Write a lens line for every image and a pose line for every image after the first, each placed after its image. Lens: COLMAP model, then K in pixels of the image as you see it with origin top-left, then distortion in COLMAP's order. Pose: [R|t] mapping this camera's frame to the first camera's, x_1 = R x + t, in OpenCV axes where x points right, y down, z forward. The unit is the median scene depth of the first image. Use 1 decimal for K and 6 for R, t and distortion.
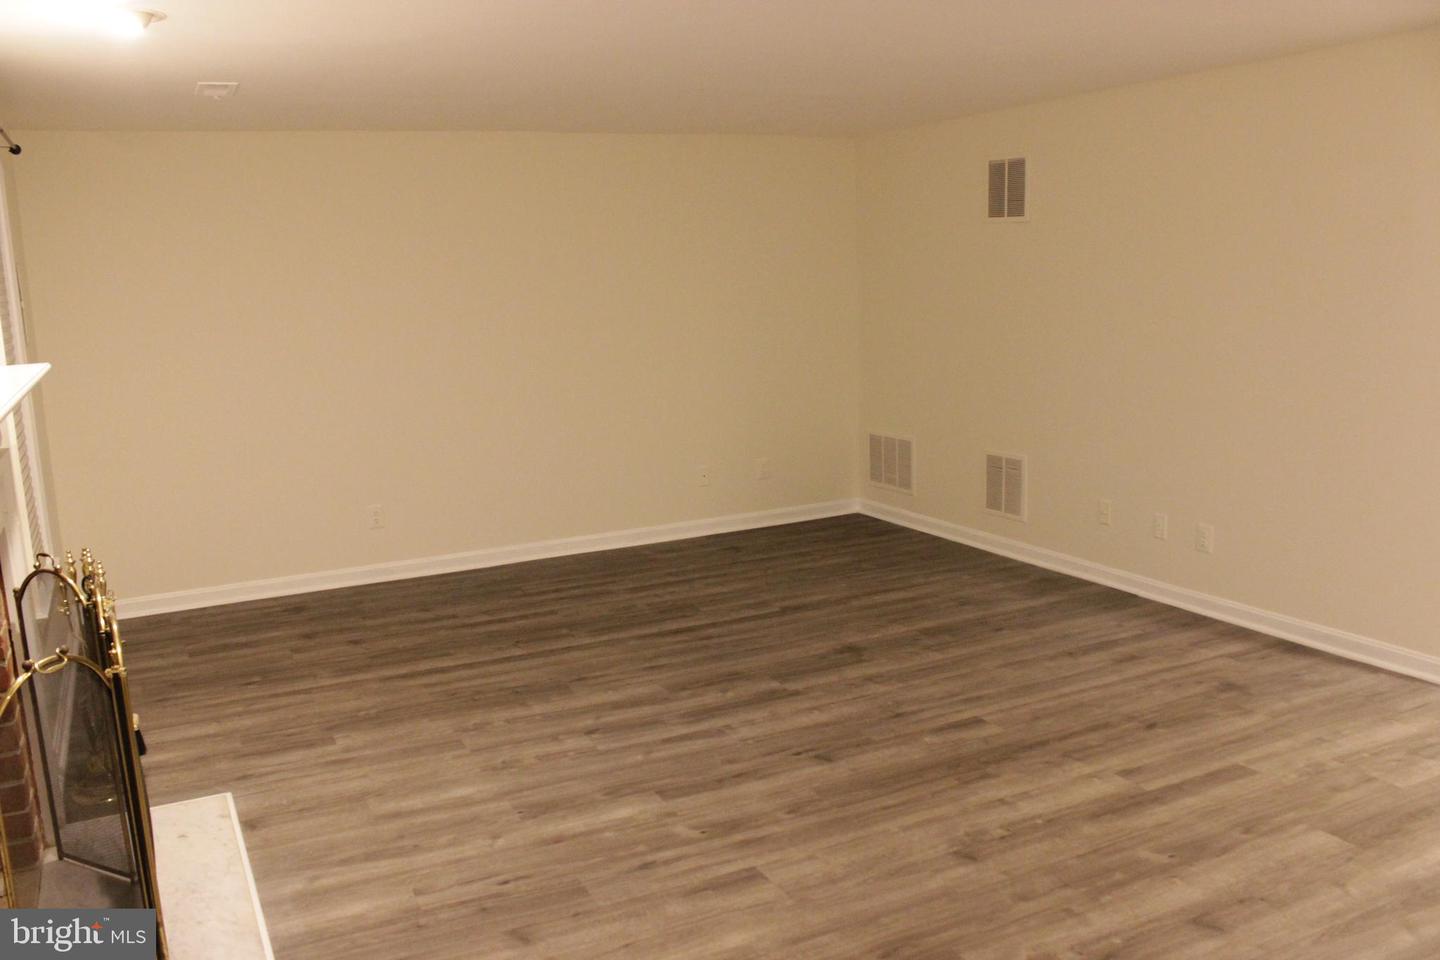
lens RADIAL K [[1209.1, 0, 712.3], [0, 1209.1, 491.8], [0, 0, 1]] dist [-0.158073, 0.141523]
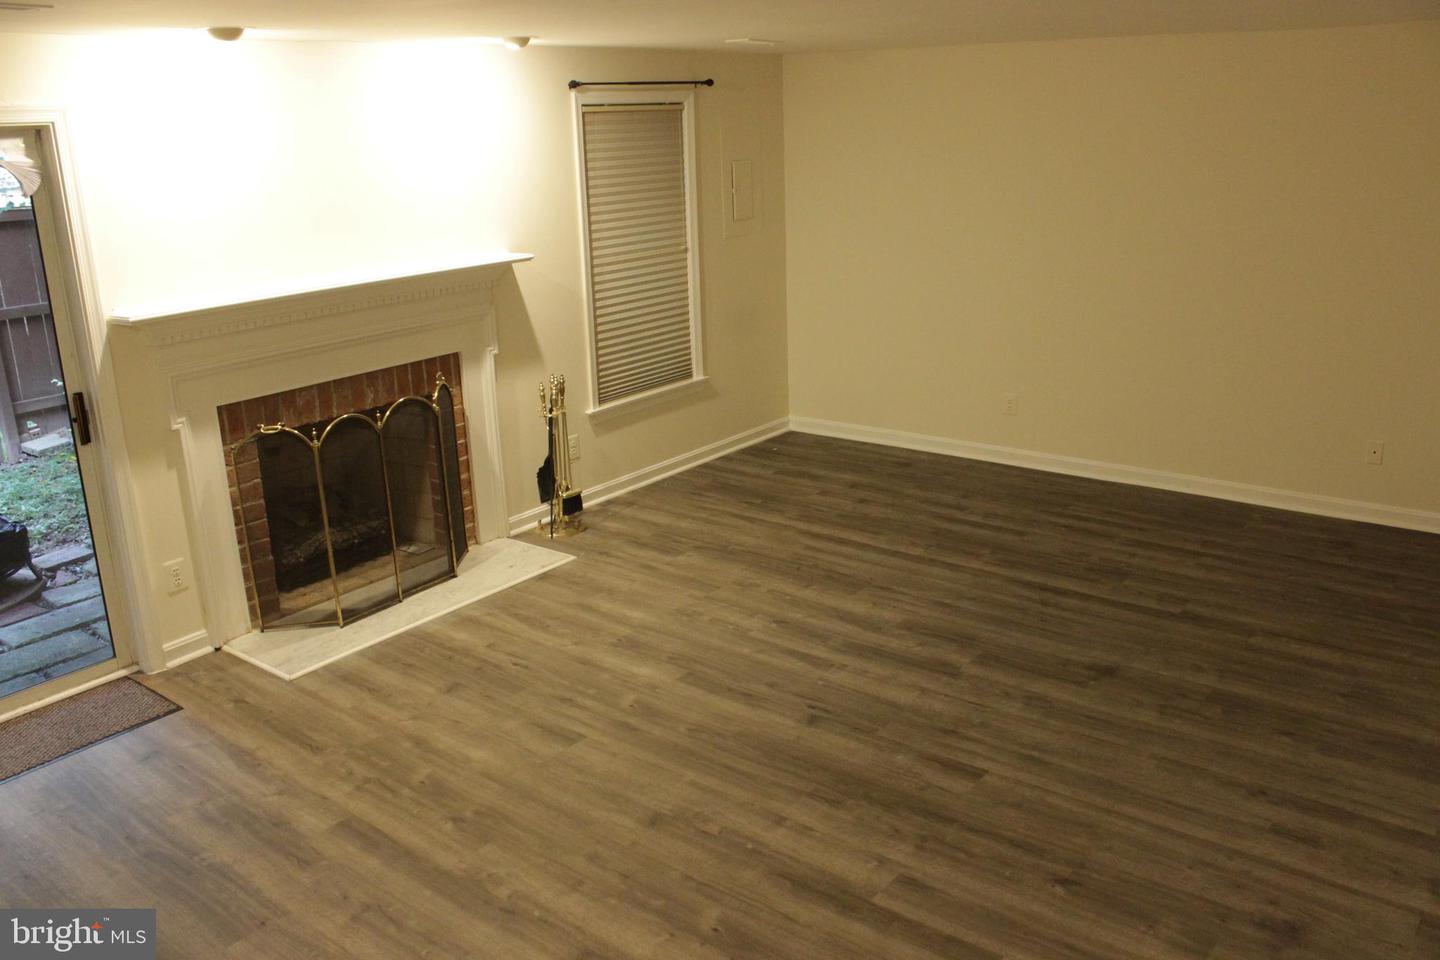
lens RADIAL K [[1209.1, 0, 722.1], [0, 1209.1, 481.1], [0, 0, 1]] dist [-0.158073, 0.141523]
pose [[0.430781, 0.282845, -0.856987, 0.738485], [-0.150498, 0.958833, 0.240808, -0.178796], [0.889819, 0.025239, 0.455615, 0.369694]]
